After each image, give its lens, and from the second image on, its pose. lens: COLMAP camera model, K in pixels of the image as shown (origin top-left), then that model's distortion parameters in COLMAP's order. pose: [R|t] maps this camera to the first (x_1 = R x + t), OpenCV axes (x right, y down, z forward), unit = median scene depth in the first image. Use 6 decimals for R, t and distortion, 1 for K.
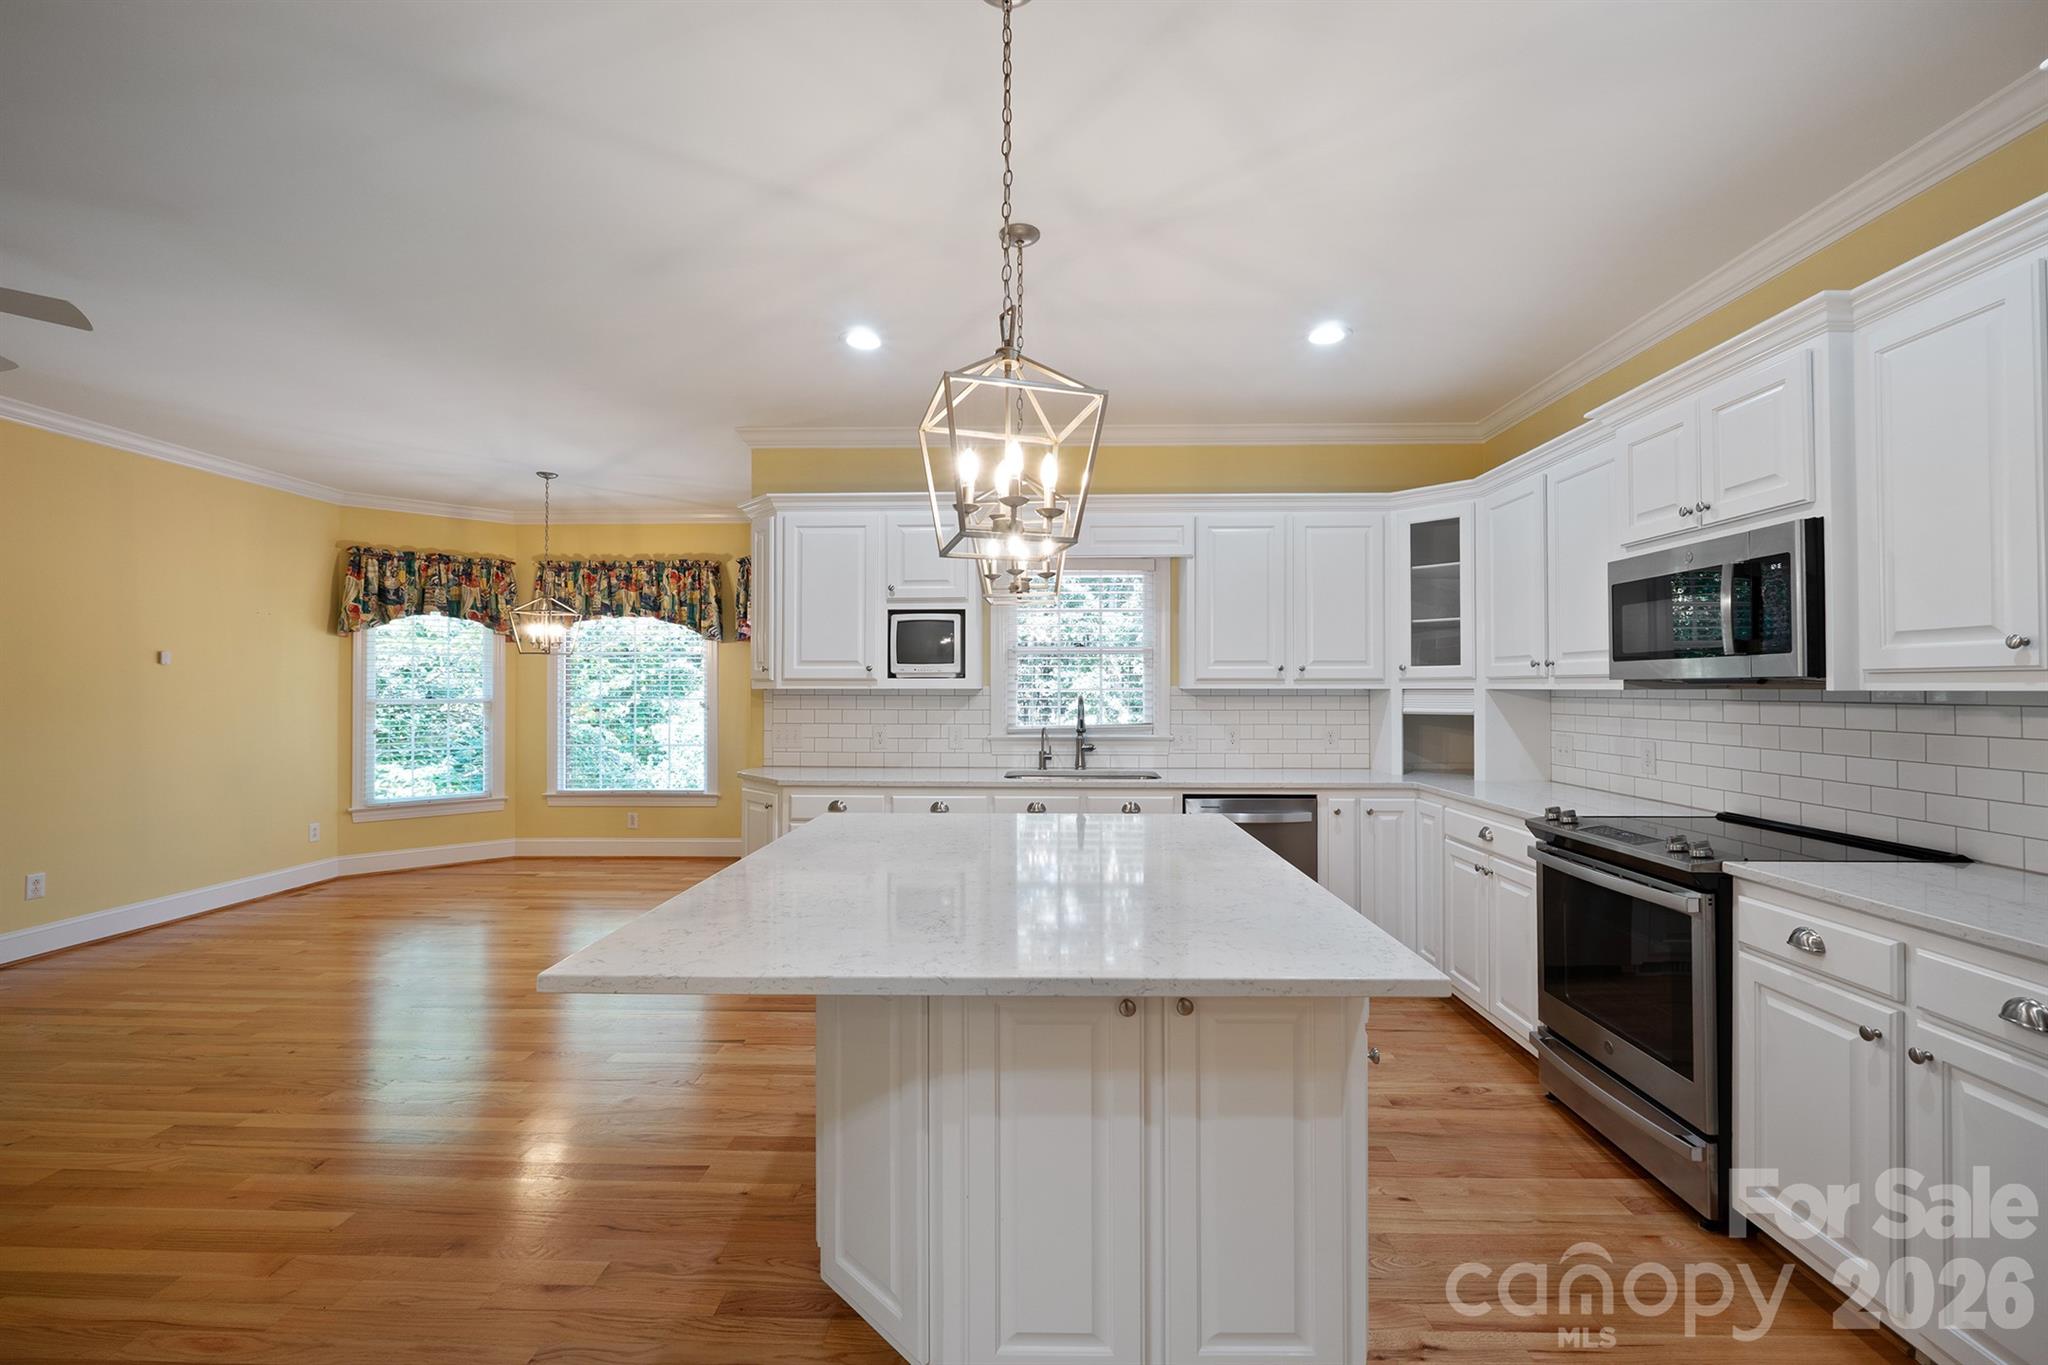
lens RADIAL K [[865.6, 0, 1031.1], [0, 865.6, 680.6], [0, 0, 1]] dist [-0.002327, -0.000146]
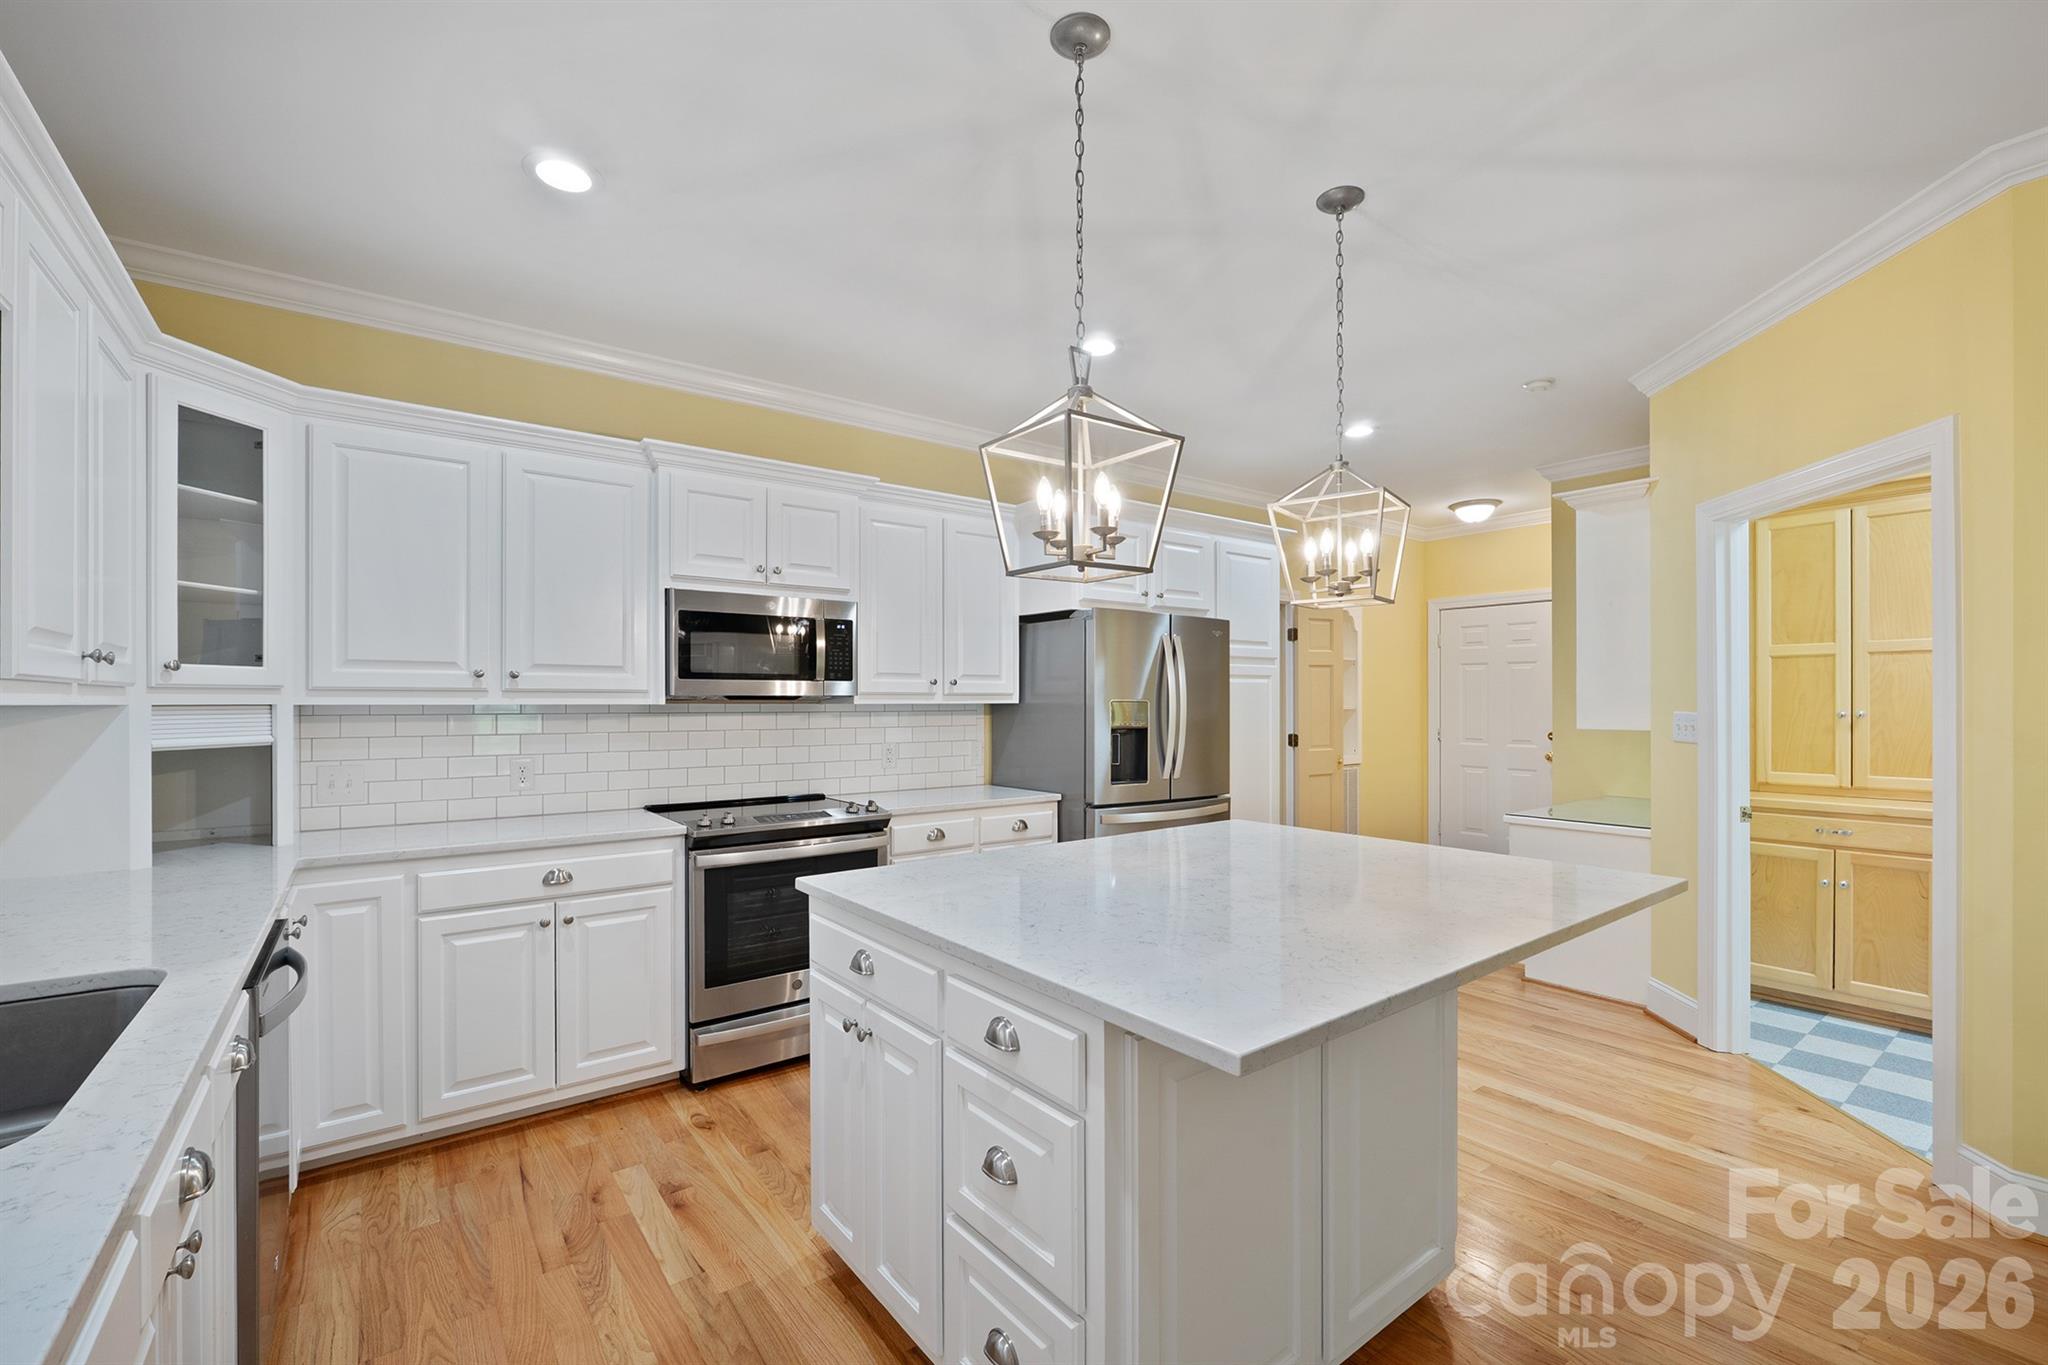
lens RADIAL K [[877.6, 0, 1035.3], [0, 877.6, 701.0], [0, 0, 1]] dist [-0.001890, -0.000101]
pose [[-0.627323, 0.003072, 0.778753, -0.330334], [-0.004072, 0.999966, -0.007224, 0.008547], [-0.778749, -0.007703, -0.627289, 0.909108]]
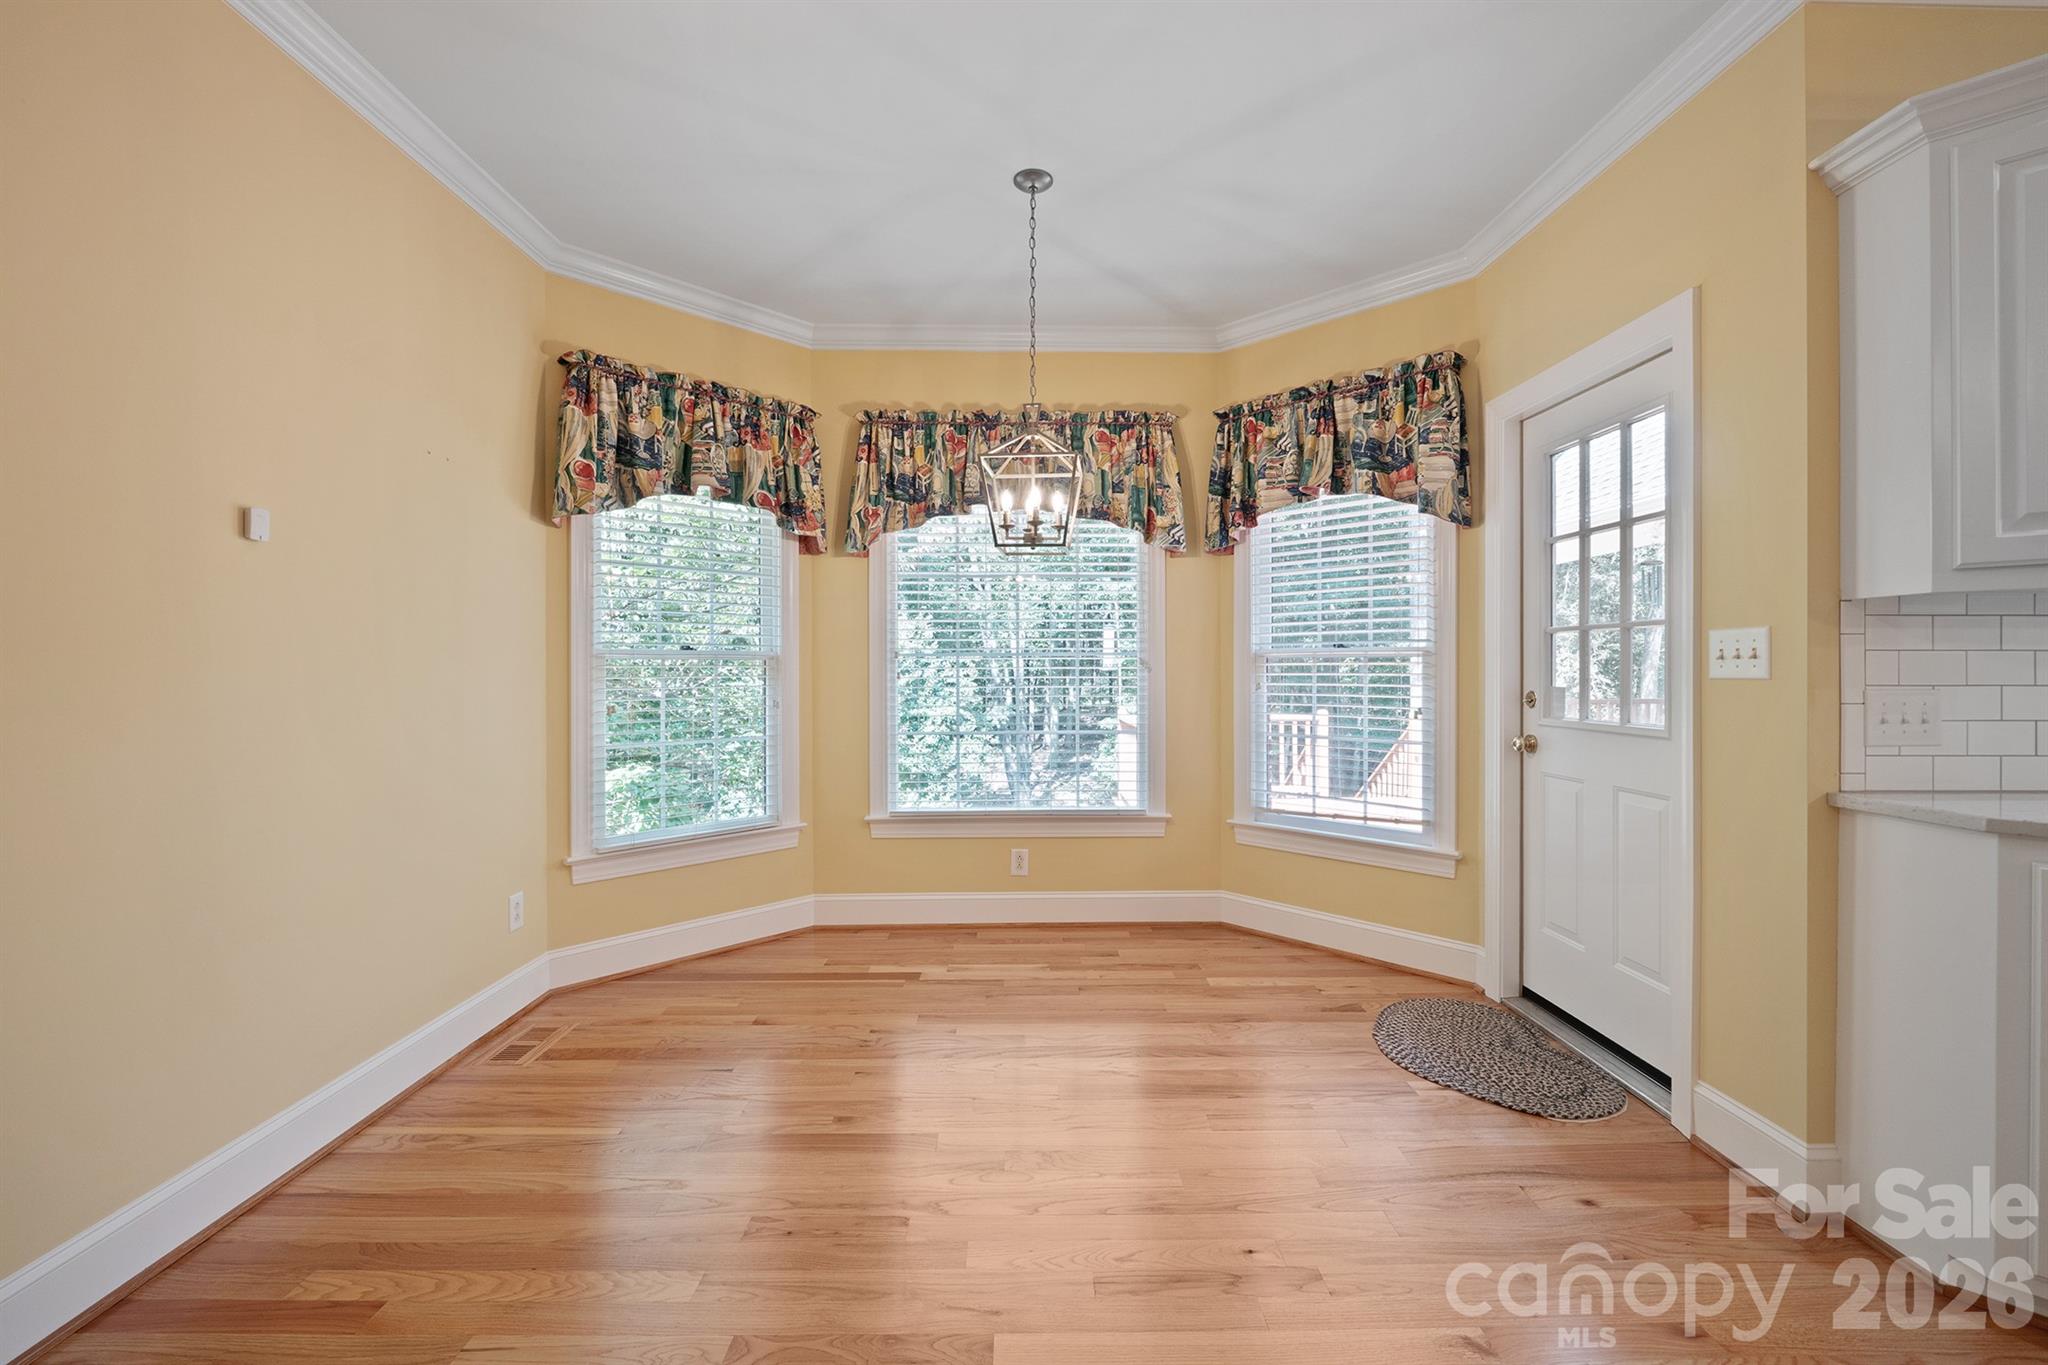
lens RADIAL K [[853.1, 0, 1027.8], [0, 853.1, 669.2], [0, 0, 1]] dist [-0.006238, -0.000017]
pose [[0.998633, -0.000461, 0.052266, -0.775705], [-0.000055, 0.999951, 0.009868, 0.041967], [-0.052268, -0.009858, 0.998584, 0.684724]]
